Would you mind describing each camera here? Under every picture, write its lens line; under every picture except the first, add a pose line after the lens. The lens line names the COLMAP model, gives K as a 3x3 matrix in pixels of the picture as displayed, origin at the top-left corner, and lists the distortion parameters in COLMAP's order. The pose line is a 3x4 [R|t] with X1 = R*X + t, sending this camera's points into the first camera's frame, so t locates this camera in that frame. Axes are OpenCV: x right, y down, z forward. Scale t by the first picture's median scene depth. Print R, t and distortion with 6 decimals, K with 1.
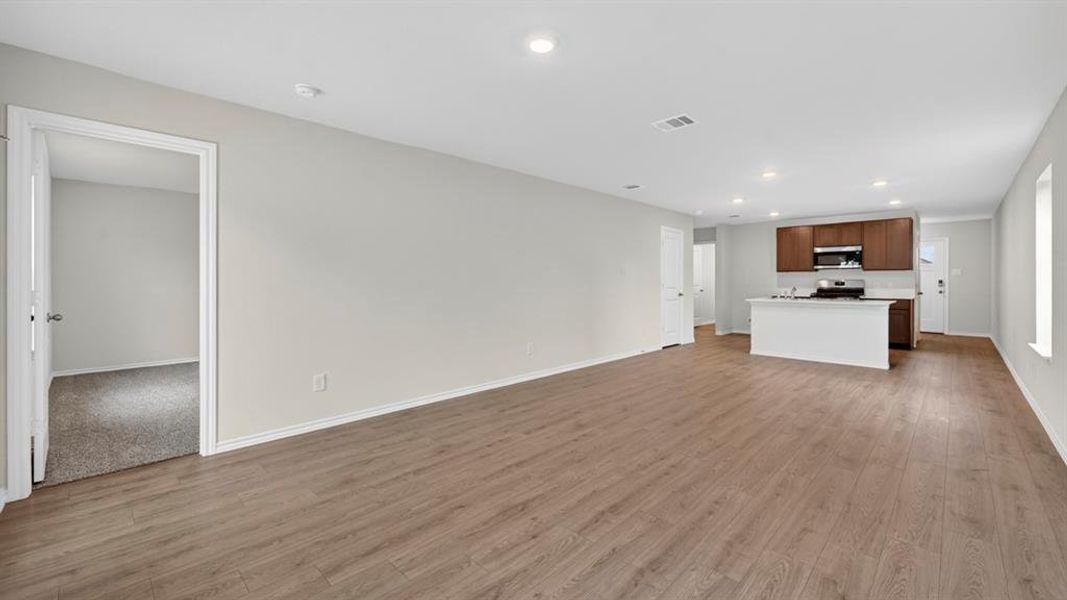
lens RADIAL K [[424.2, 0, 544.5], [0, 424.2, 286.0], [0, 0, 1]] dist [0.001042, 0.000065]
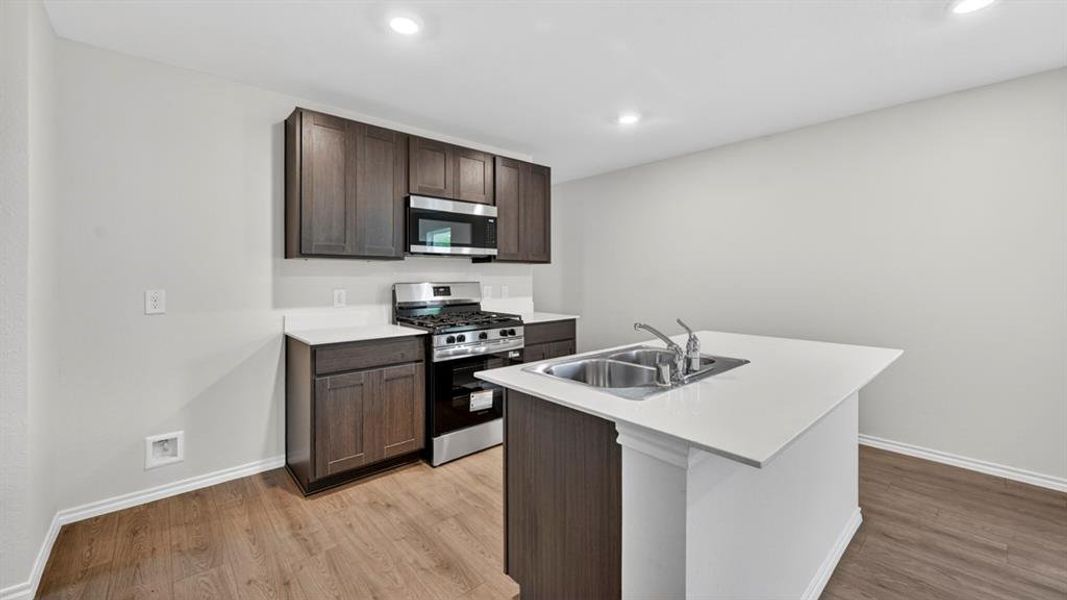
lens RADIAL K [[415.5, 0, 553.5], [0, 415.5, 273.6], [0, 0, 1]] dist [-0.000596, 0.000014]
pose [[0.065644, 0.008017, 0.997811, 0.299231], [0.013579, 0.999868, -0.008927, -0.018476], [-0.997751, 0.014135, 0.065527, 0.886207]]
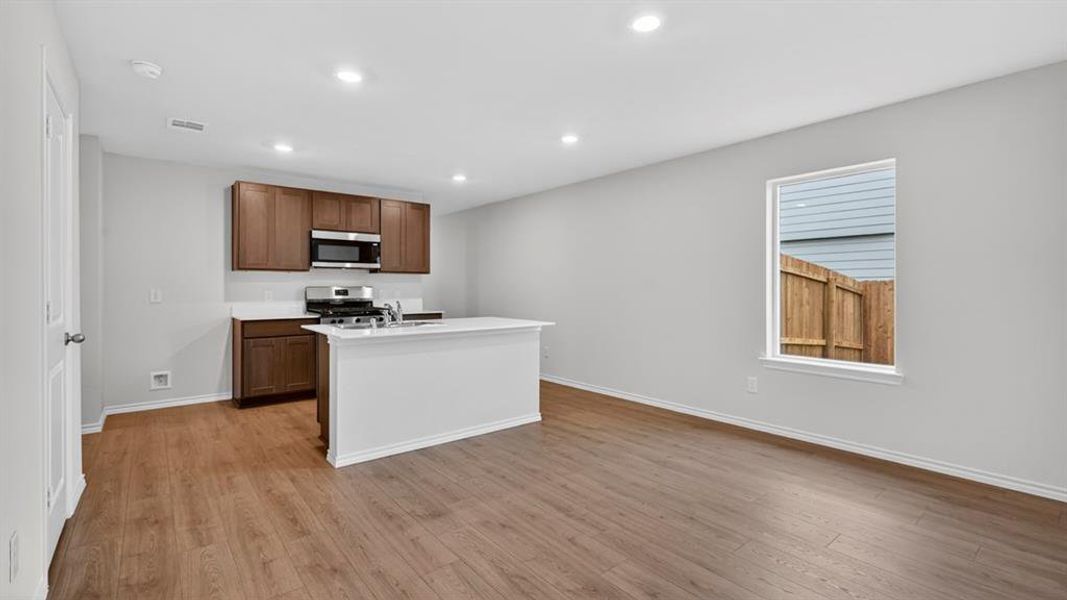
lens RADIAL K [[470.1, 0, 544.4], [0, 470.1, 284.7], [0, 0, 1]] dist [0.015266, -0.000080]
pose [[0.119202, 0.005208, 0.992856, 0.050449], [0.009542, 0.999934, -0.006391, -0.010283], [-0.992824, 0.010236, 0.119144, 0.641424]]
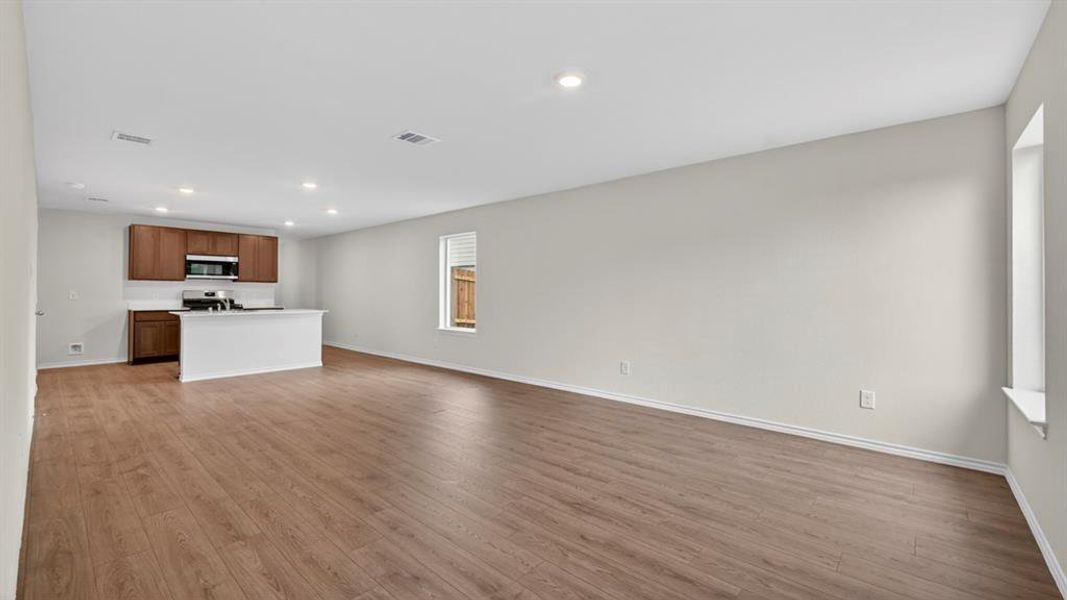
lens RADIAL K [[424.2, 0, 544.5], [0, 424.2, 286.0], [0, 0, 1]] dist [0.001042, 0.000065]
pose [[-0.028961, 0.016160, 0.999450, -0.288708], [0.008026, 0.999841, -0.015934, -0.003348], [-0.999548, 0.007560, -0.029087, 0.283393]]
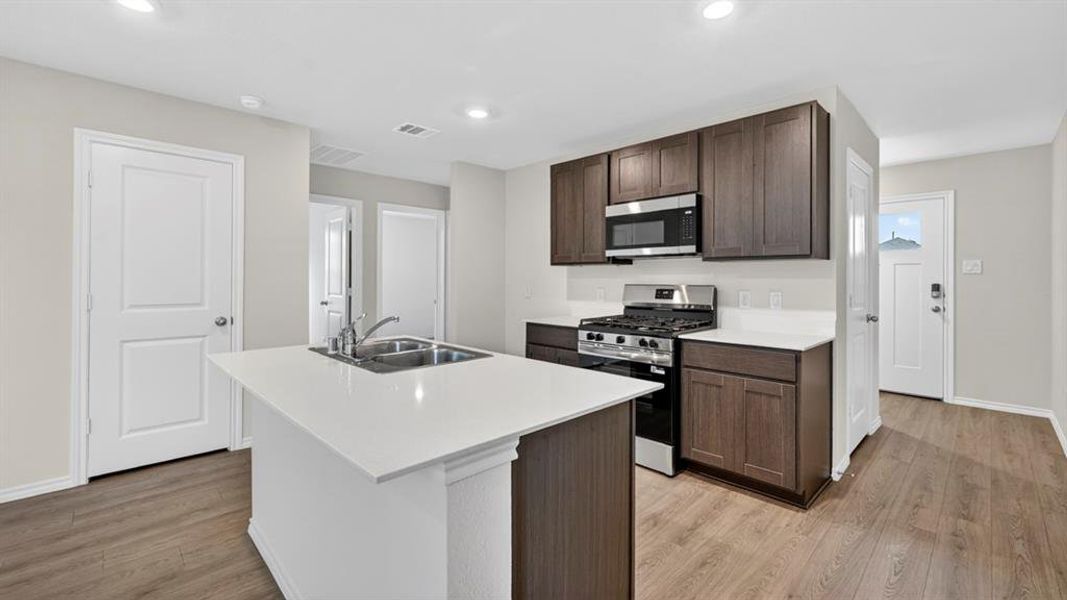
lens RADIAL K [[443.2, 0, 544.4], [0, 443.2, 278.4], [0, 0, 1]] dist [-0.000493, -0.000335]
pose [[0.999571, 0.002585, -0.029161, 0.609424], [-0.002913, 0.999933, -0.011207, -0.015645], [0.029130, 0.011287, 0.999512, 0.592408]]
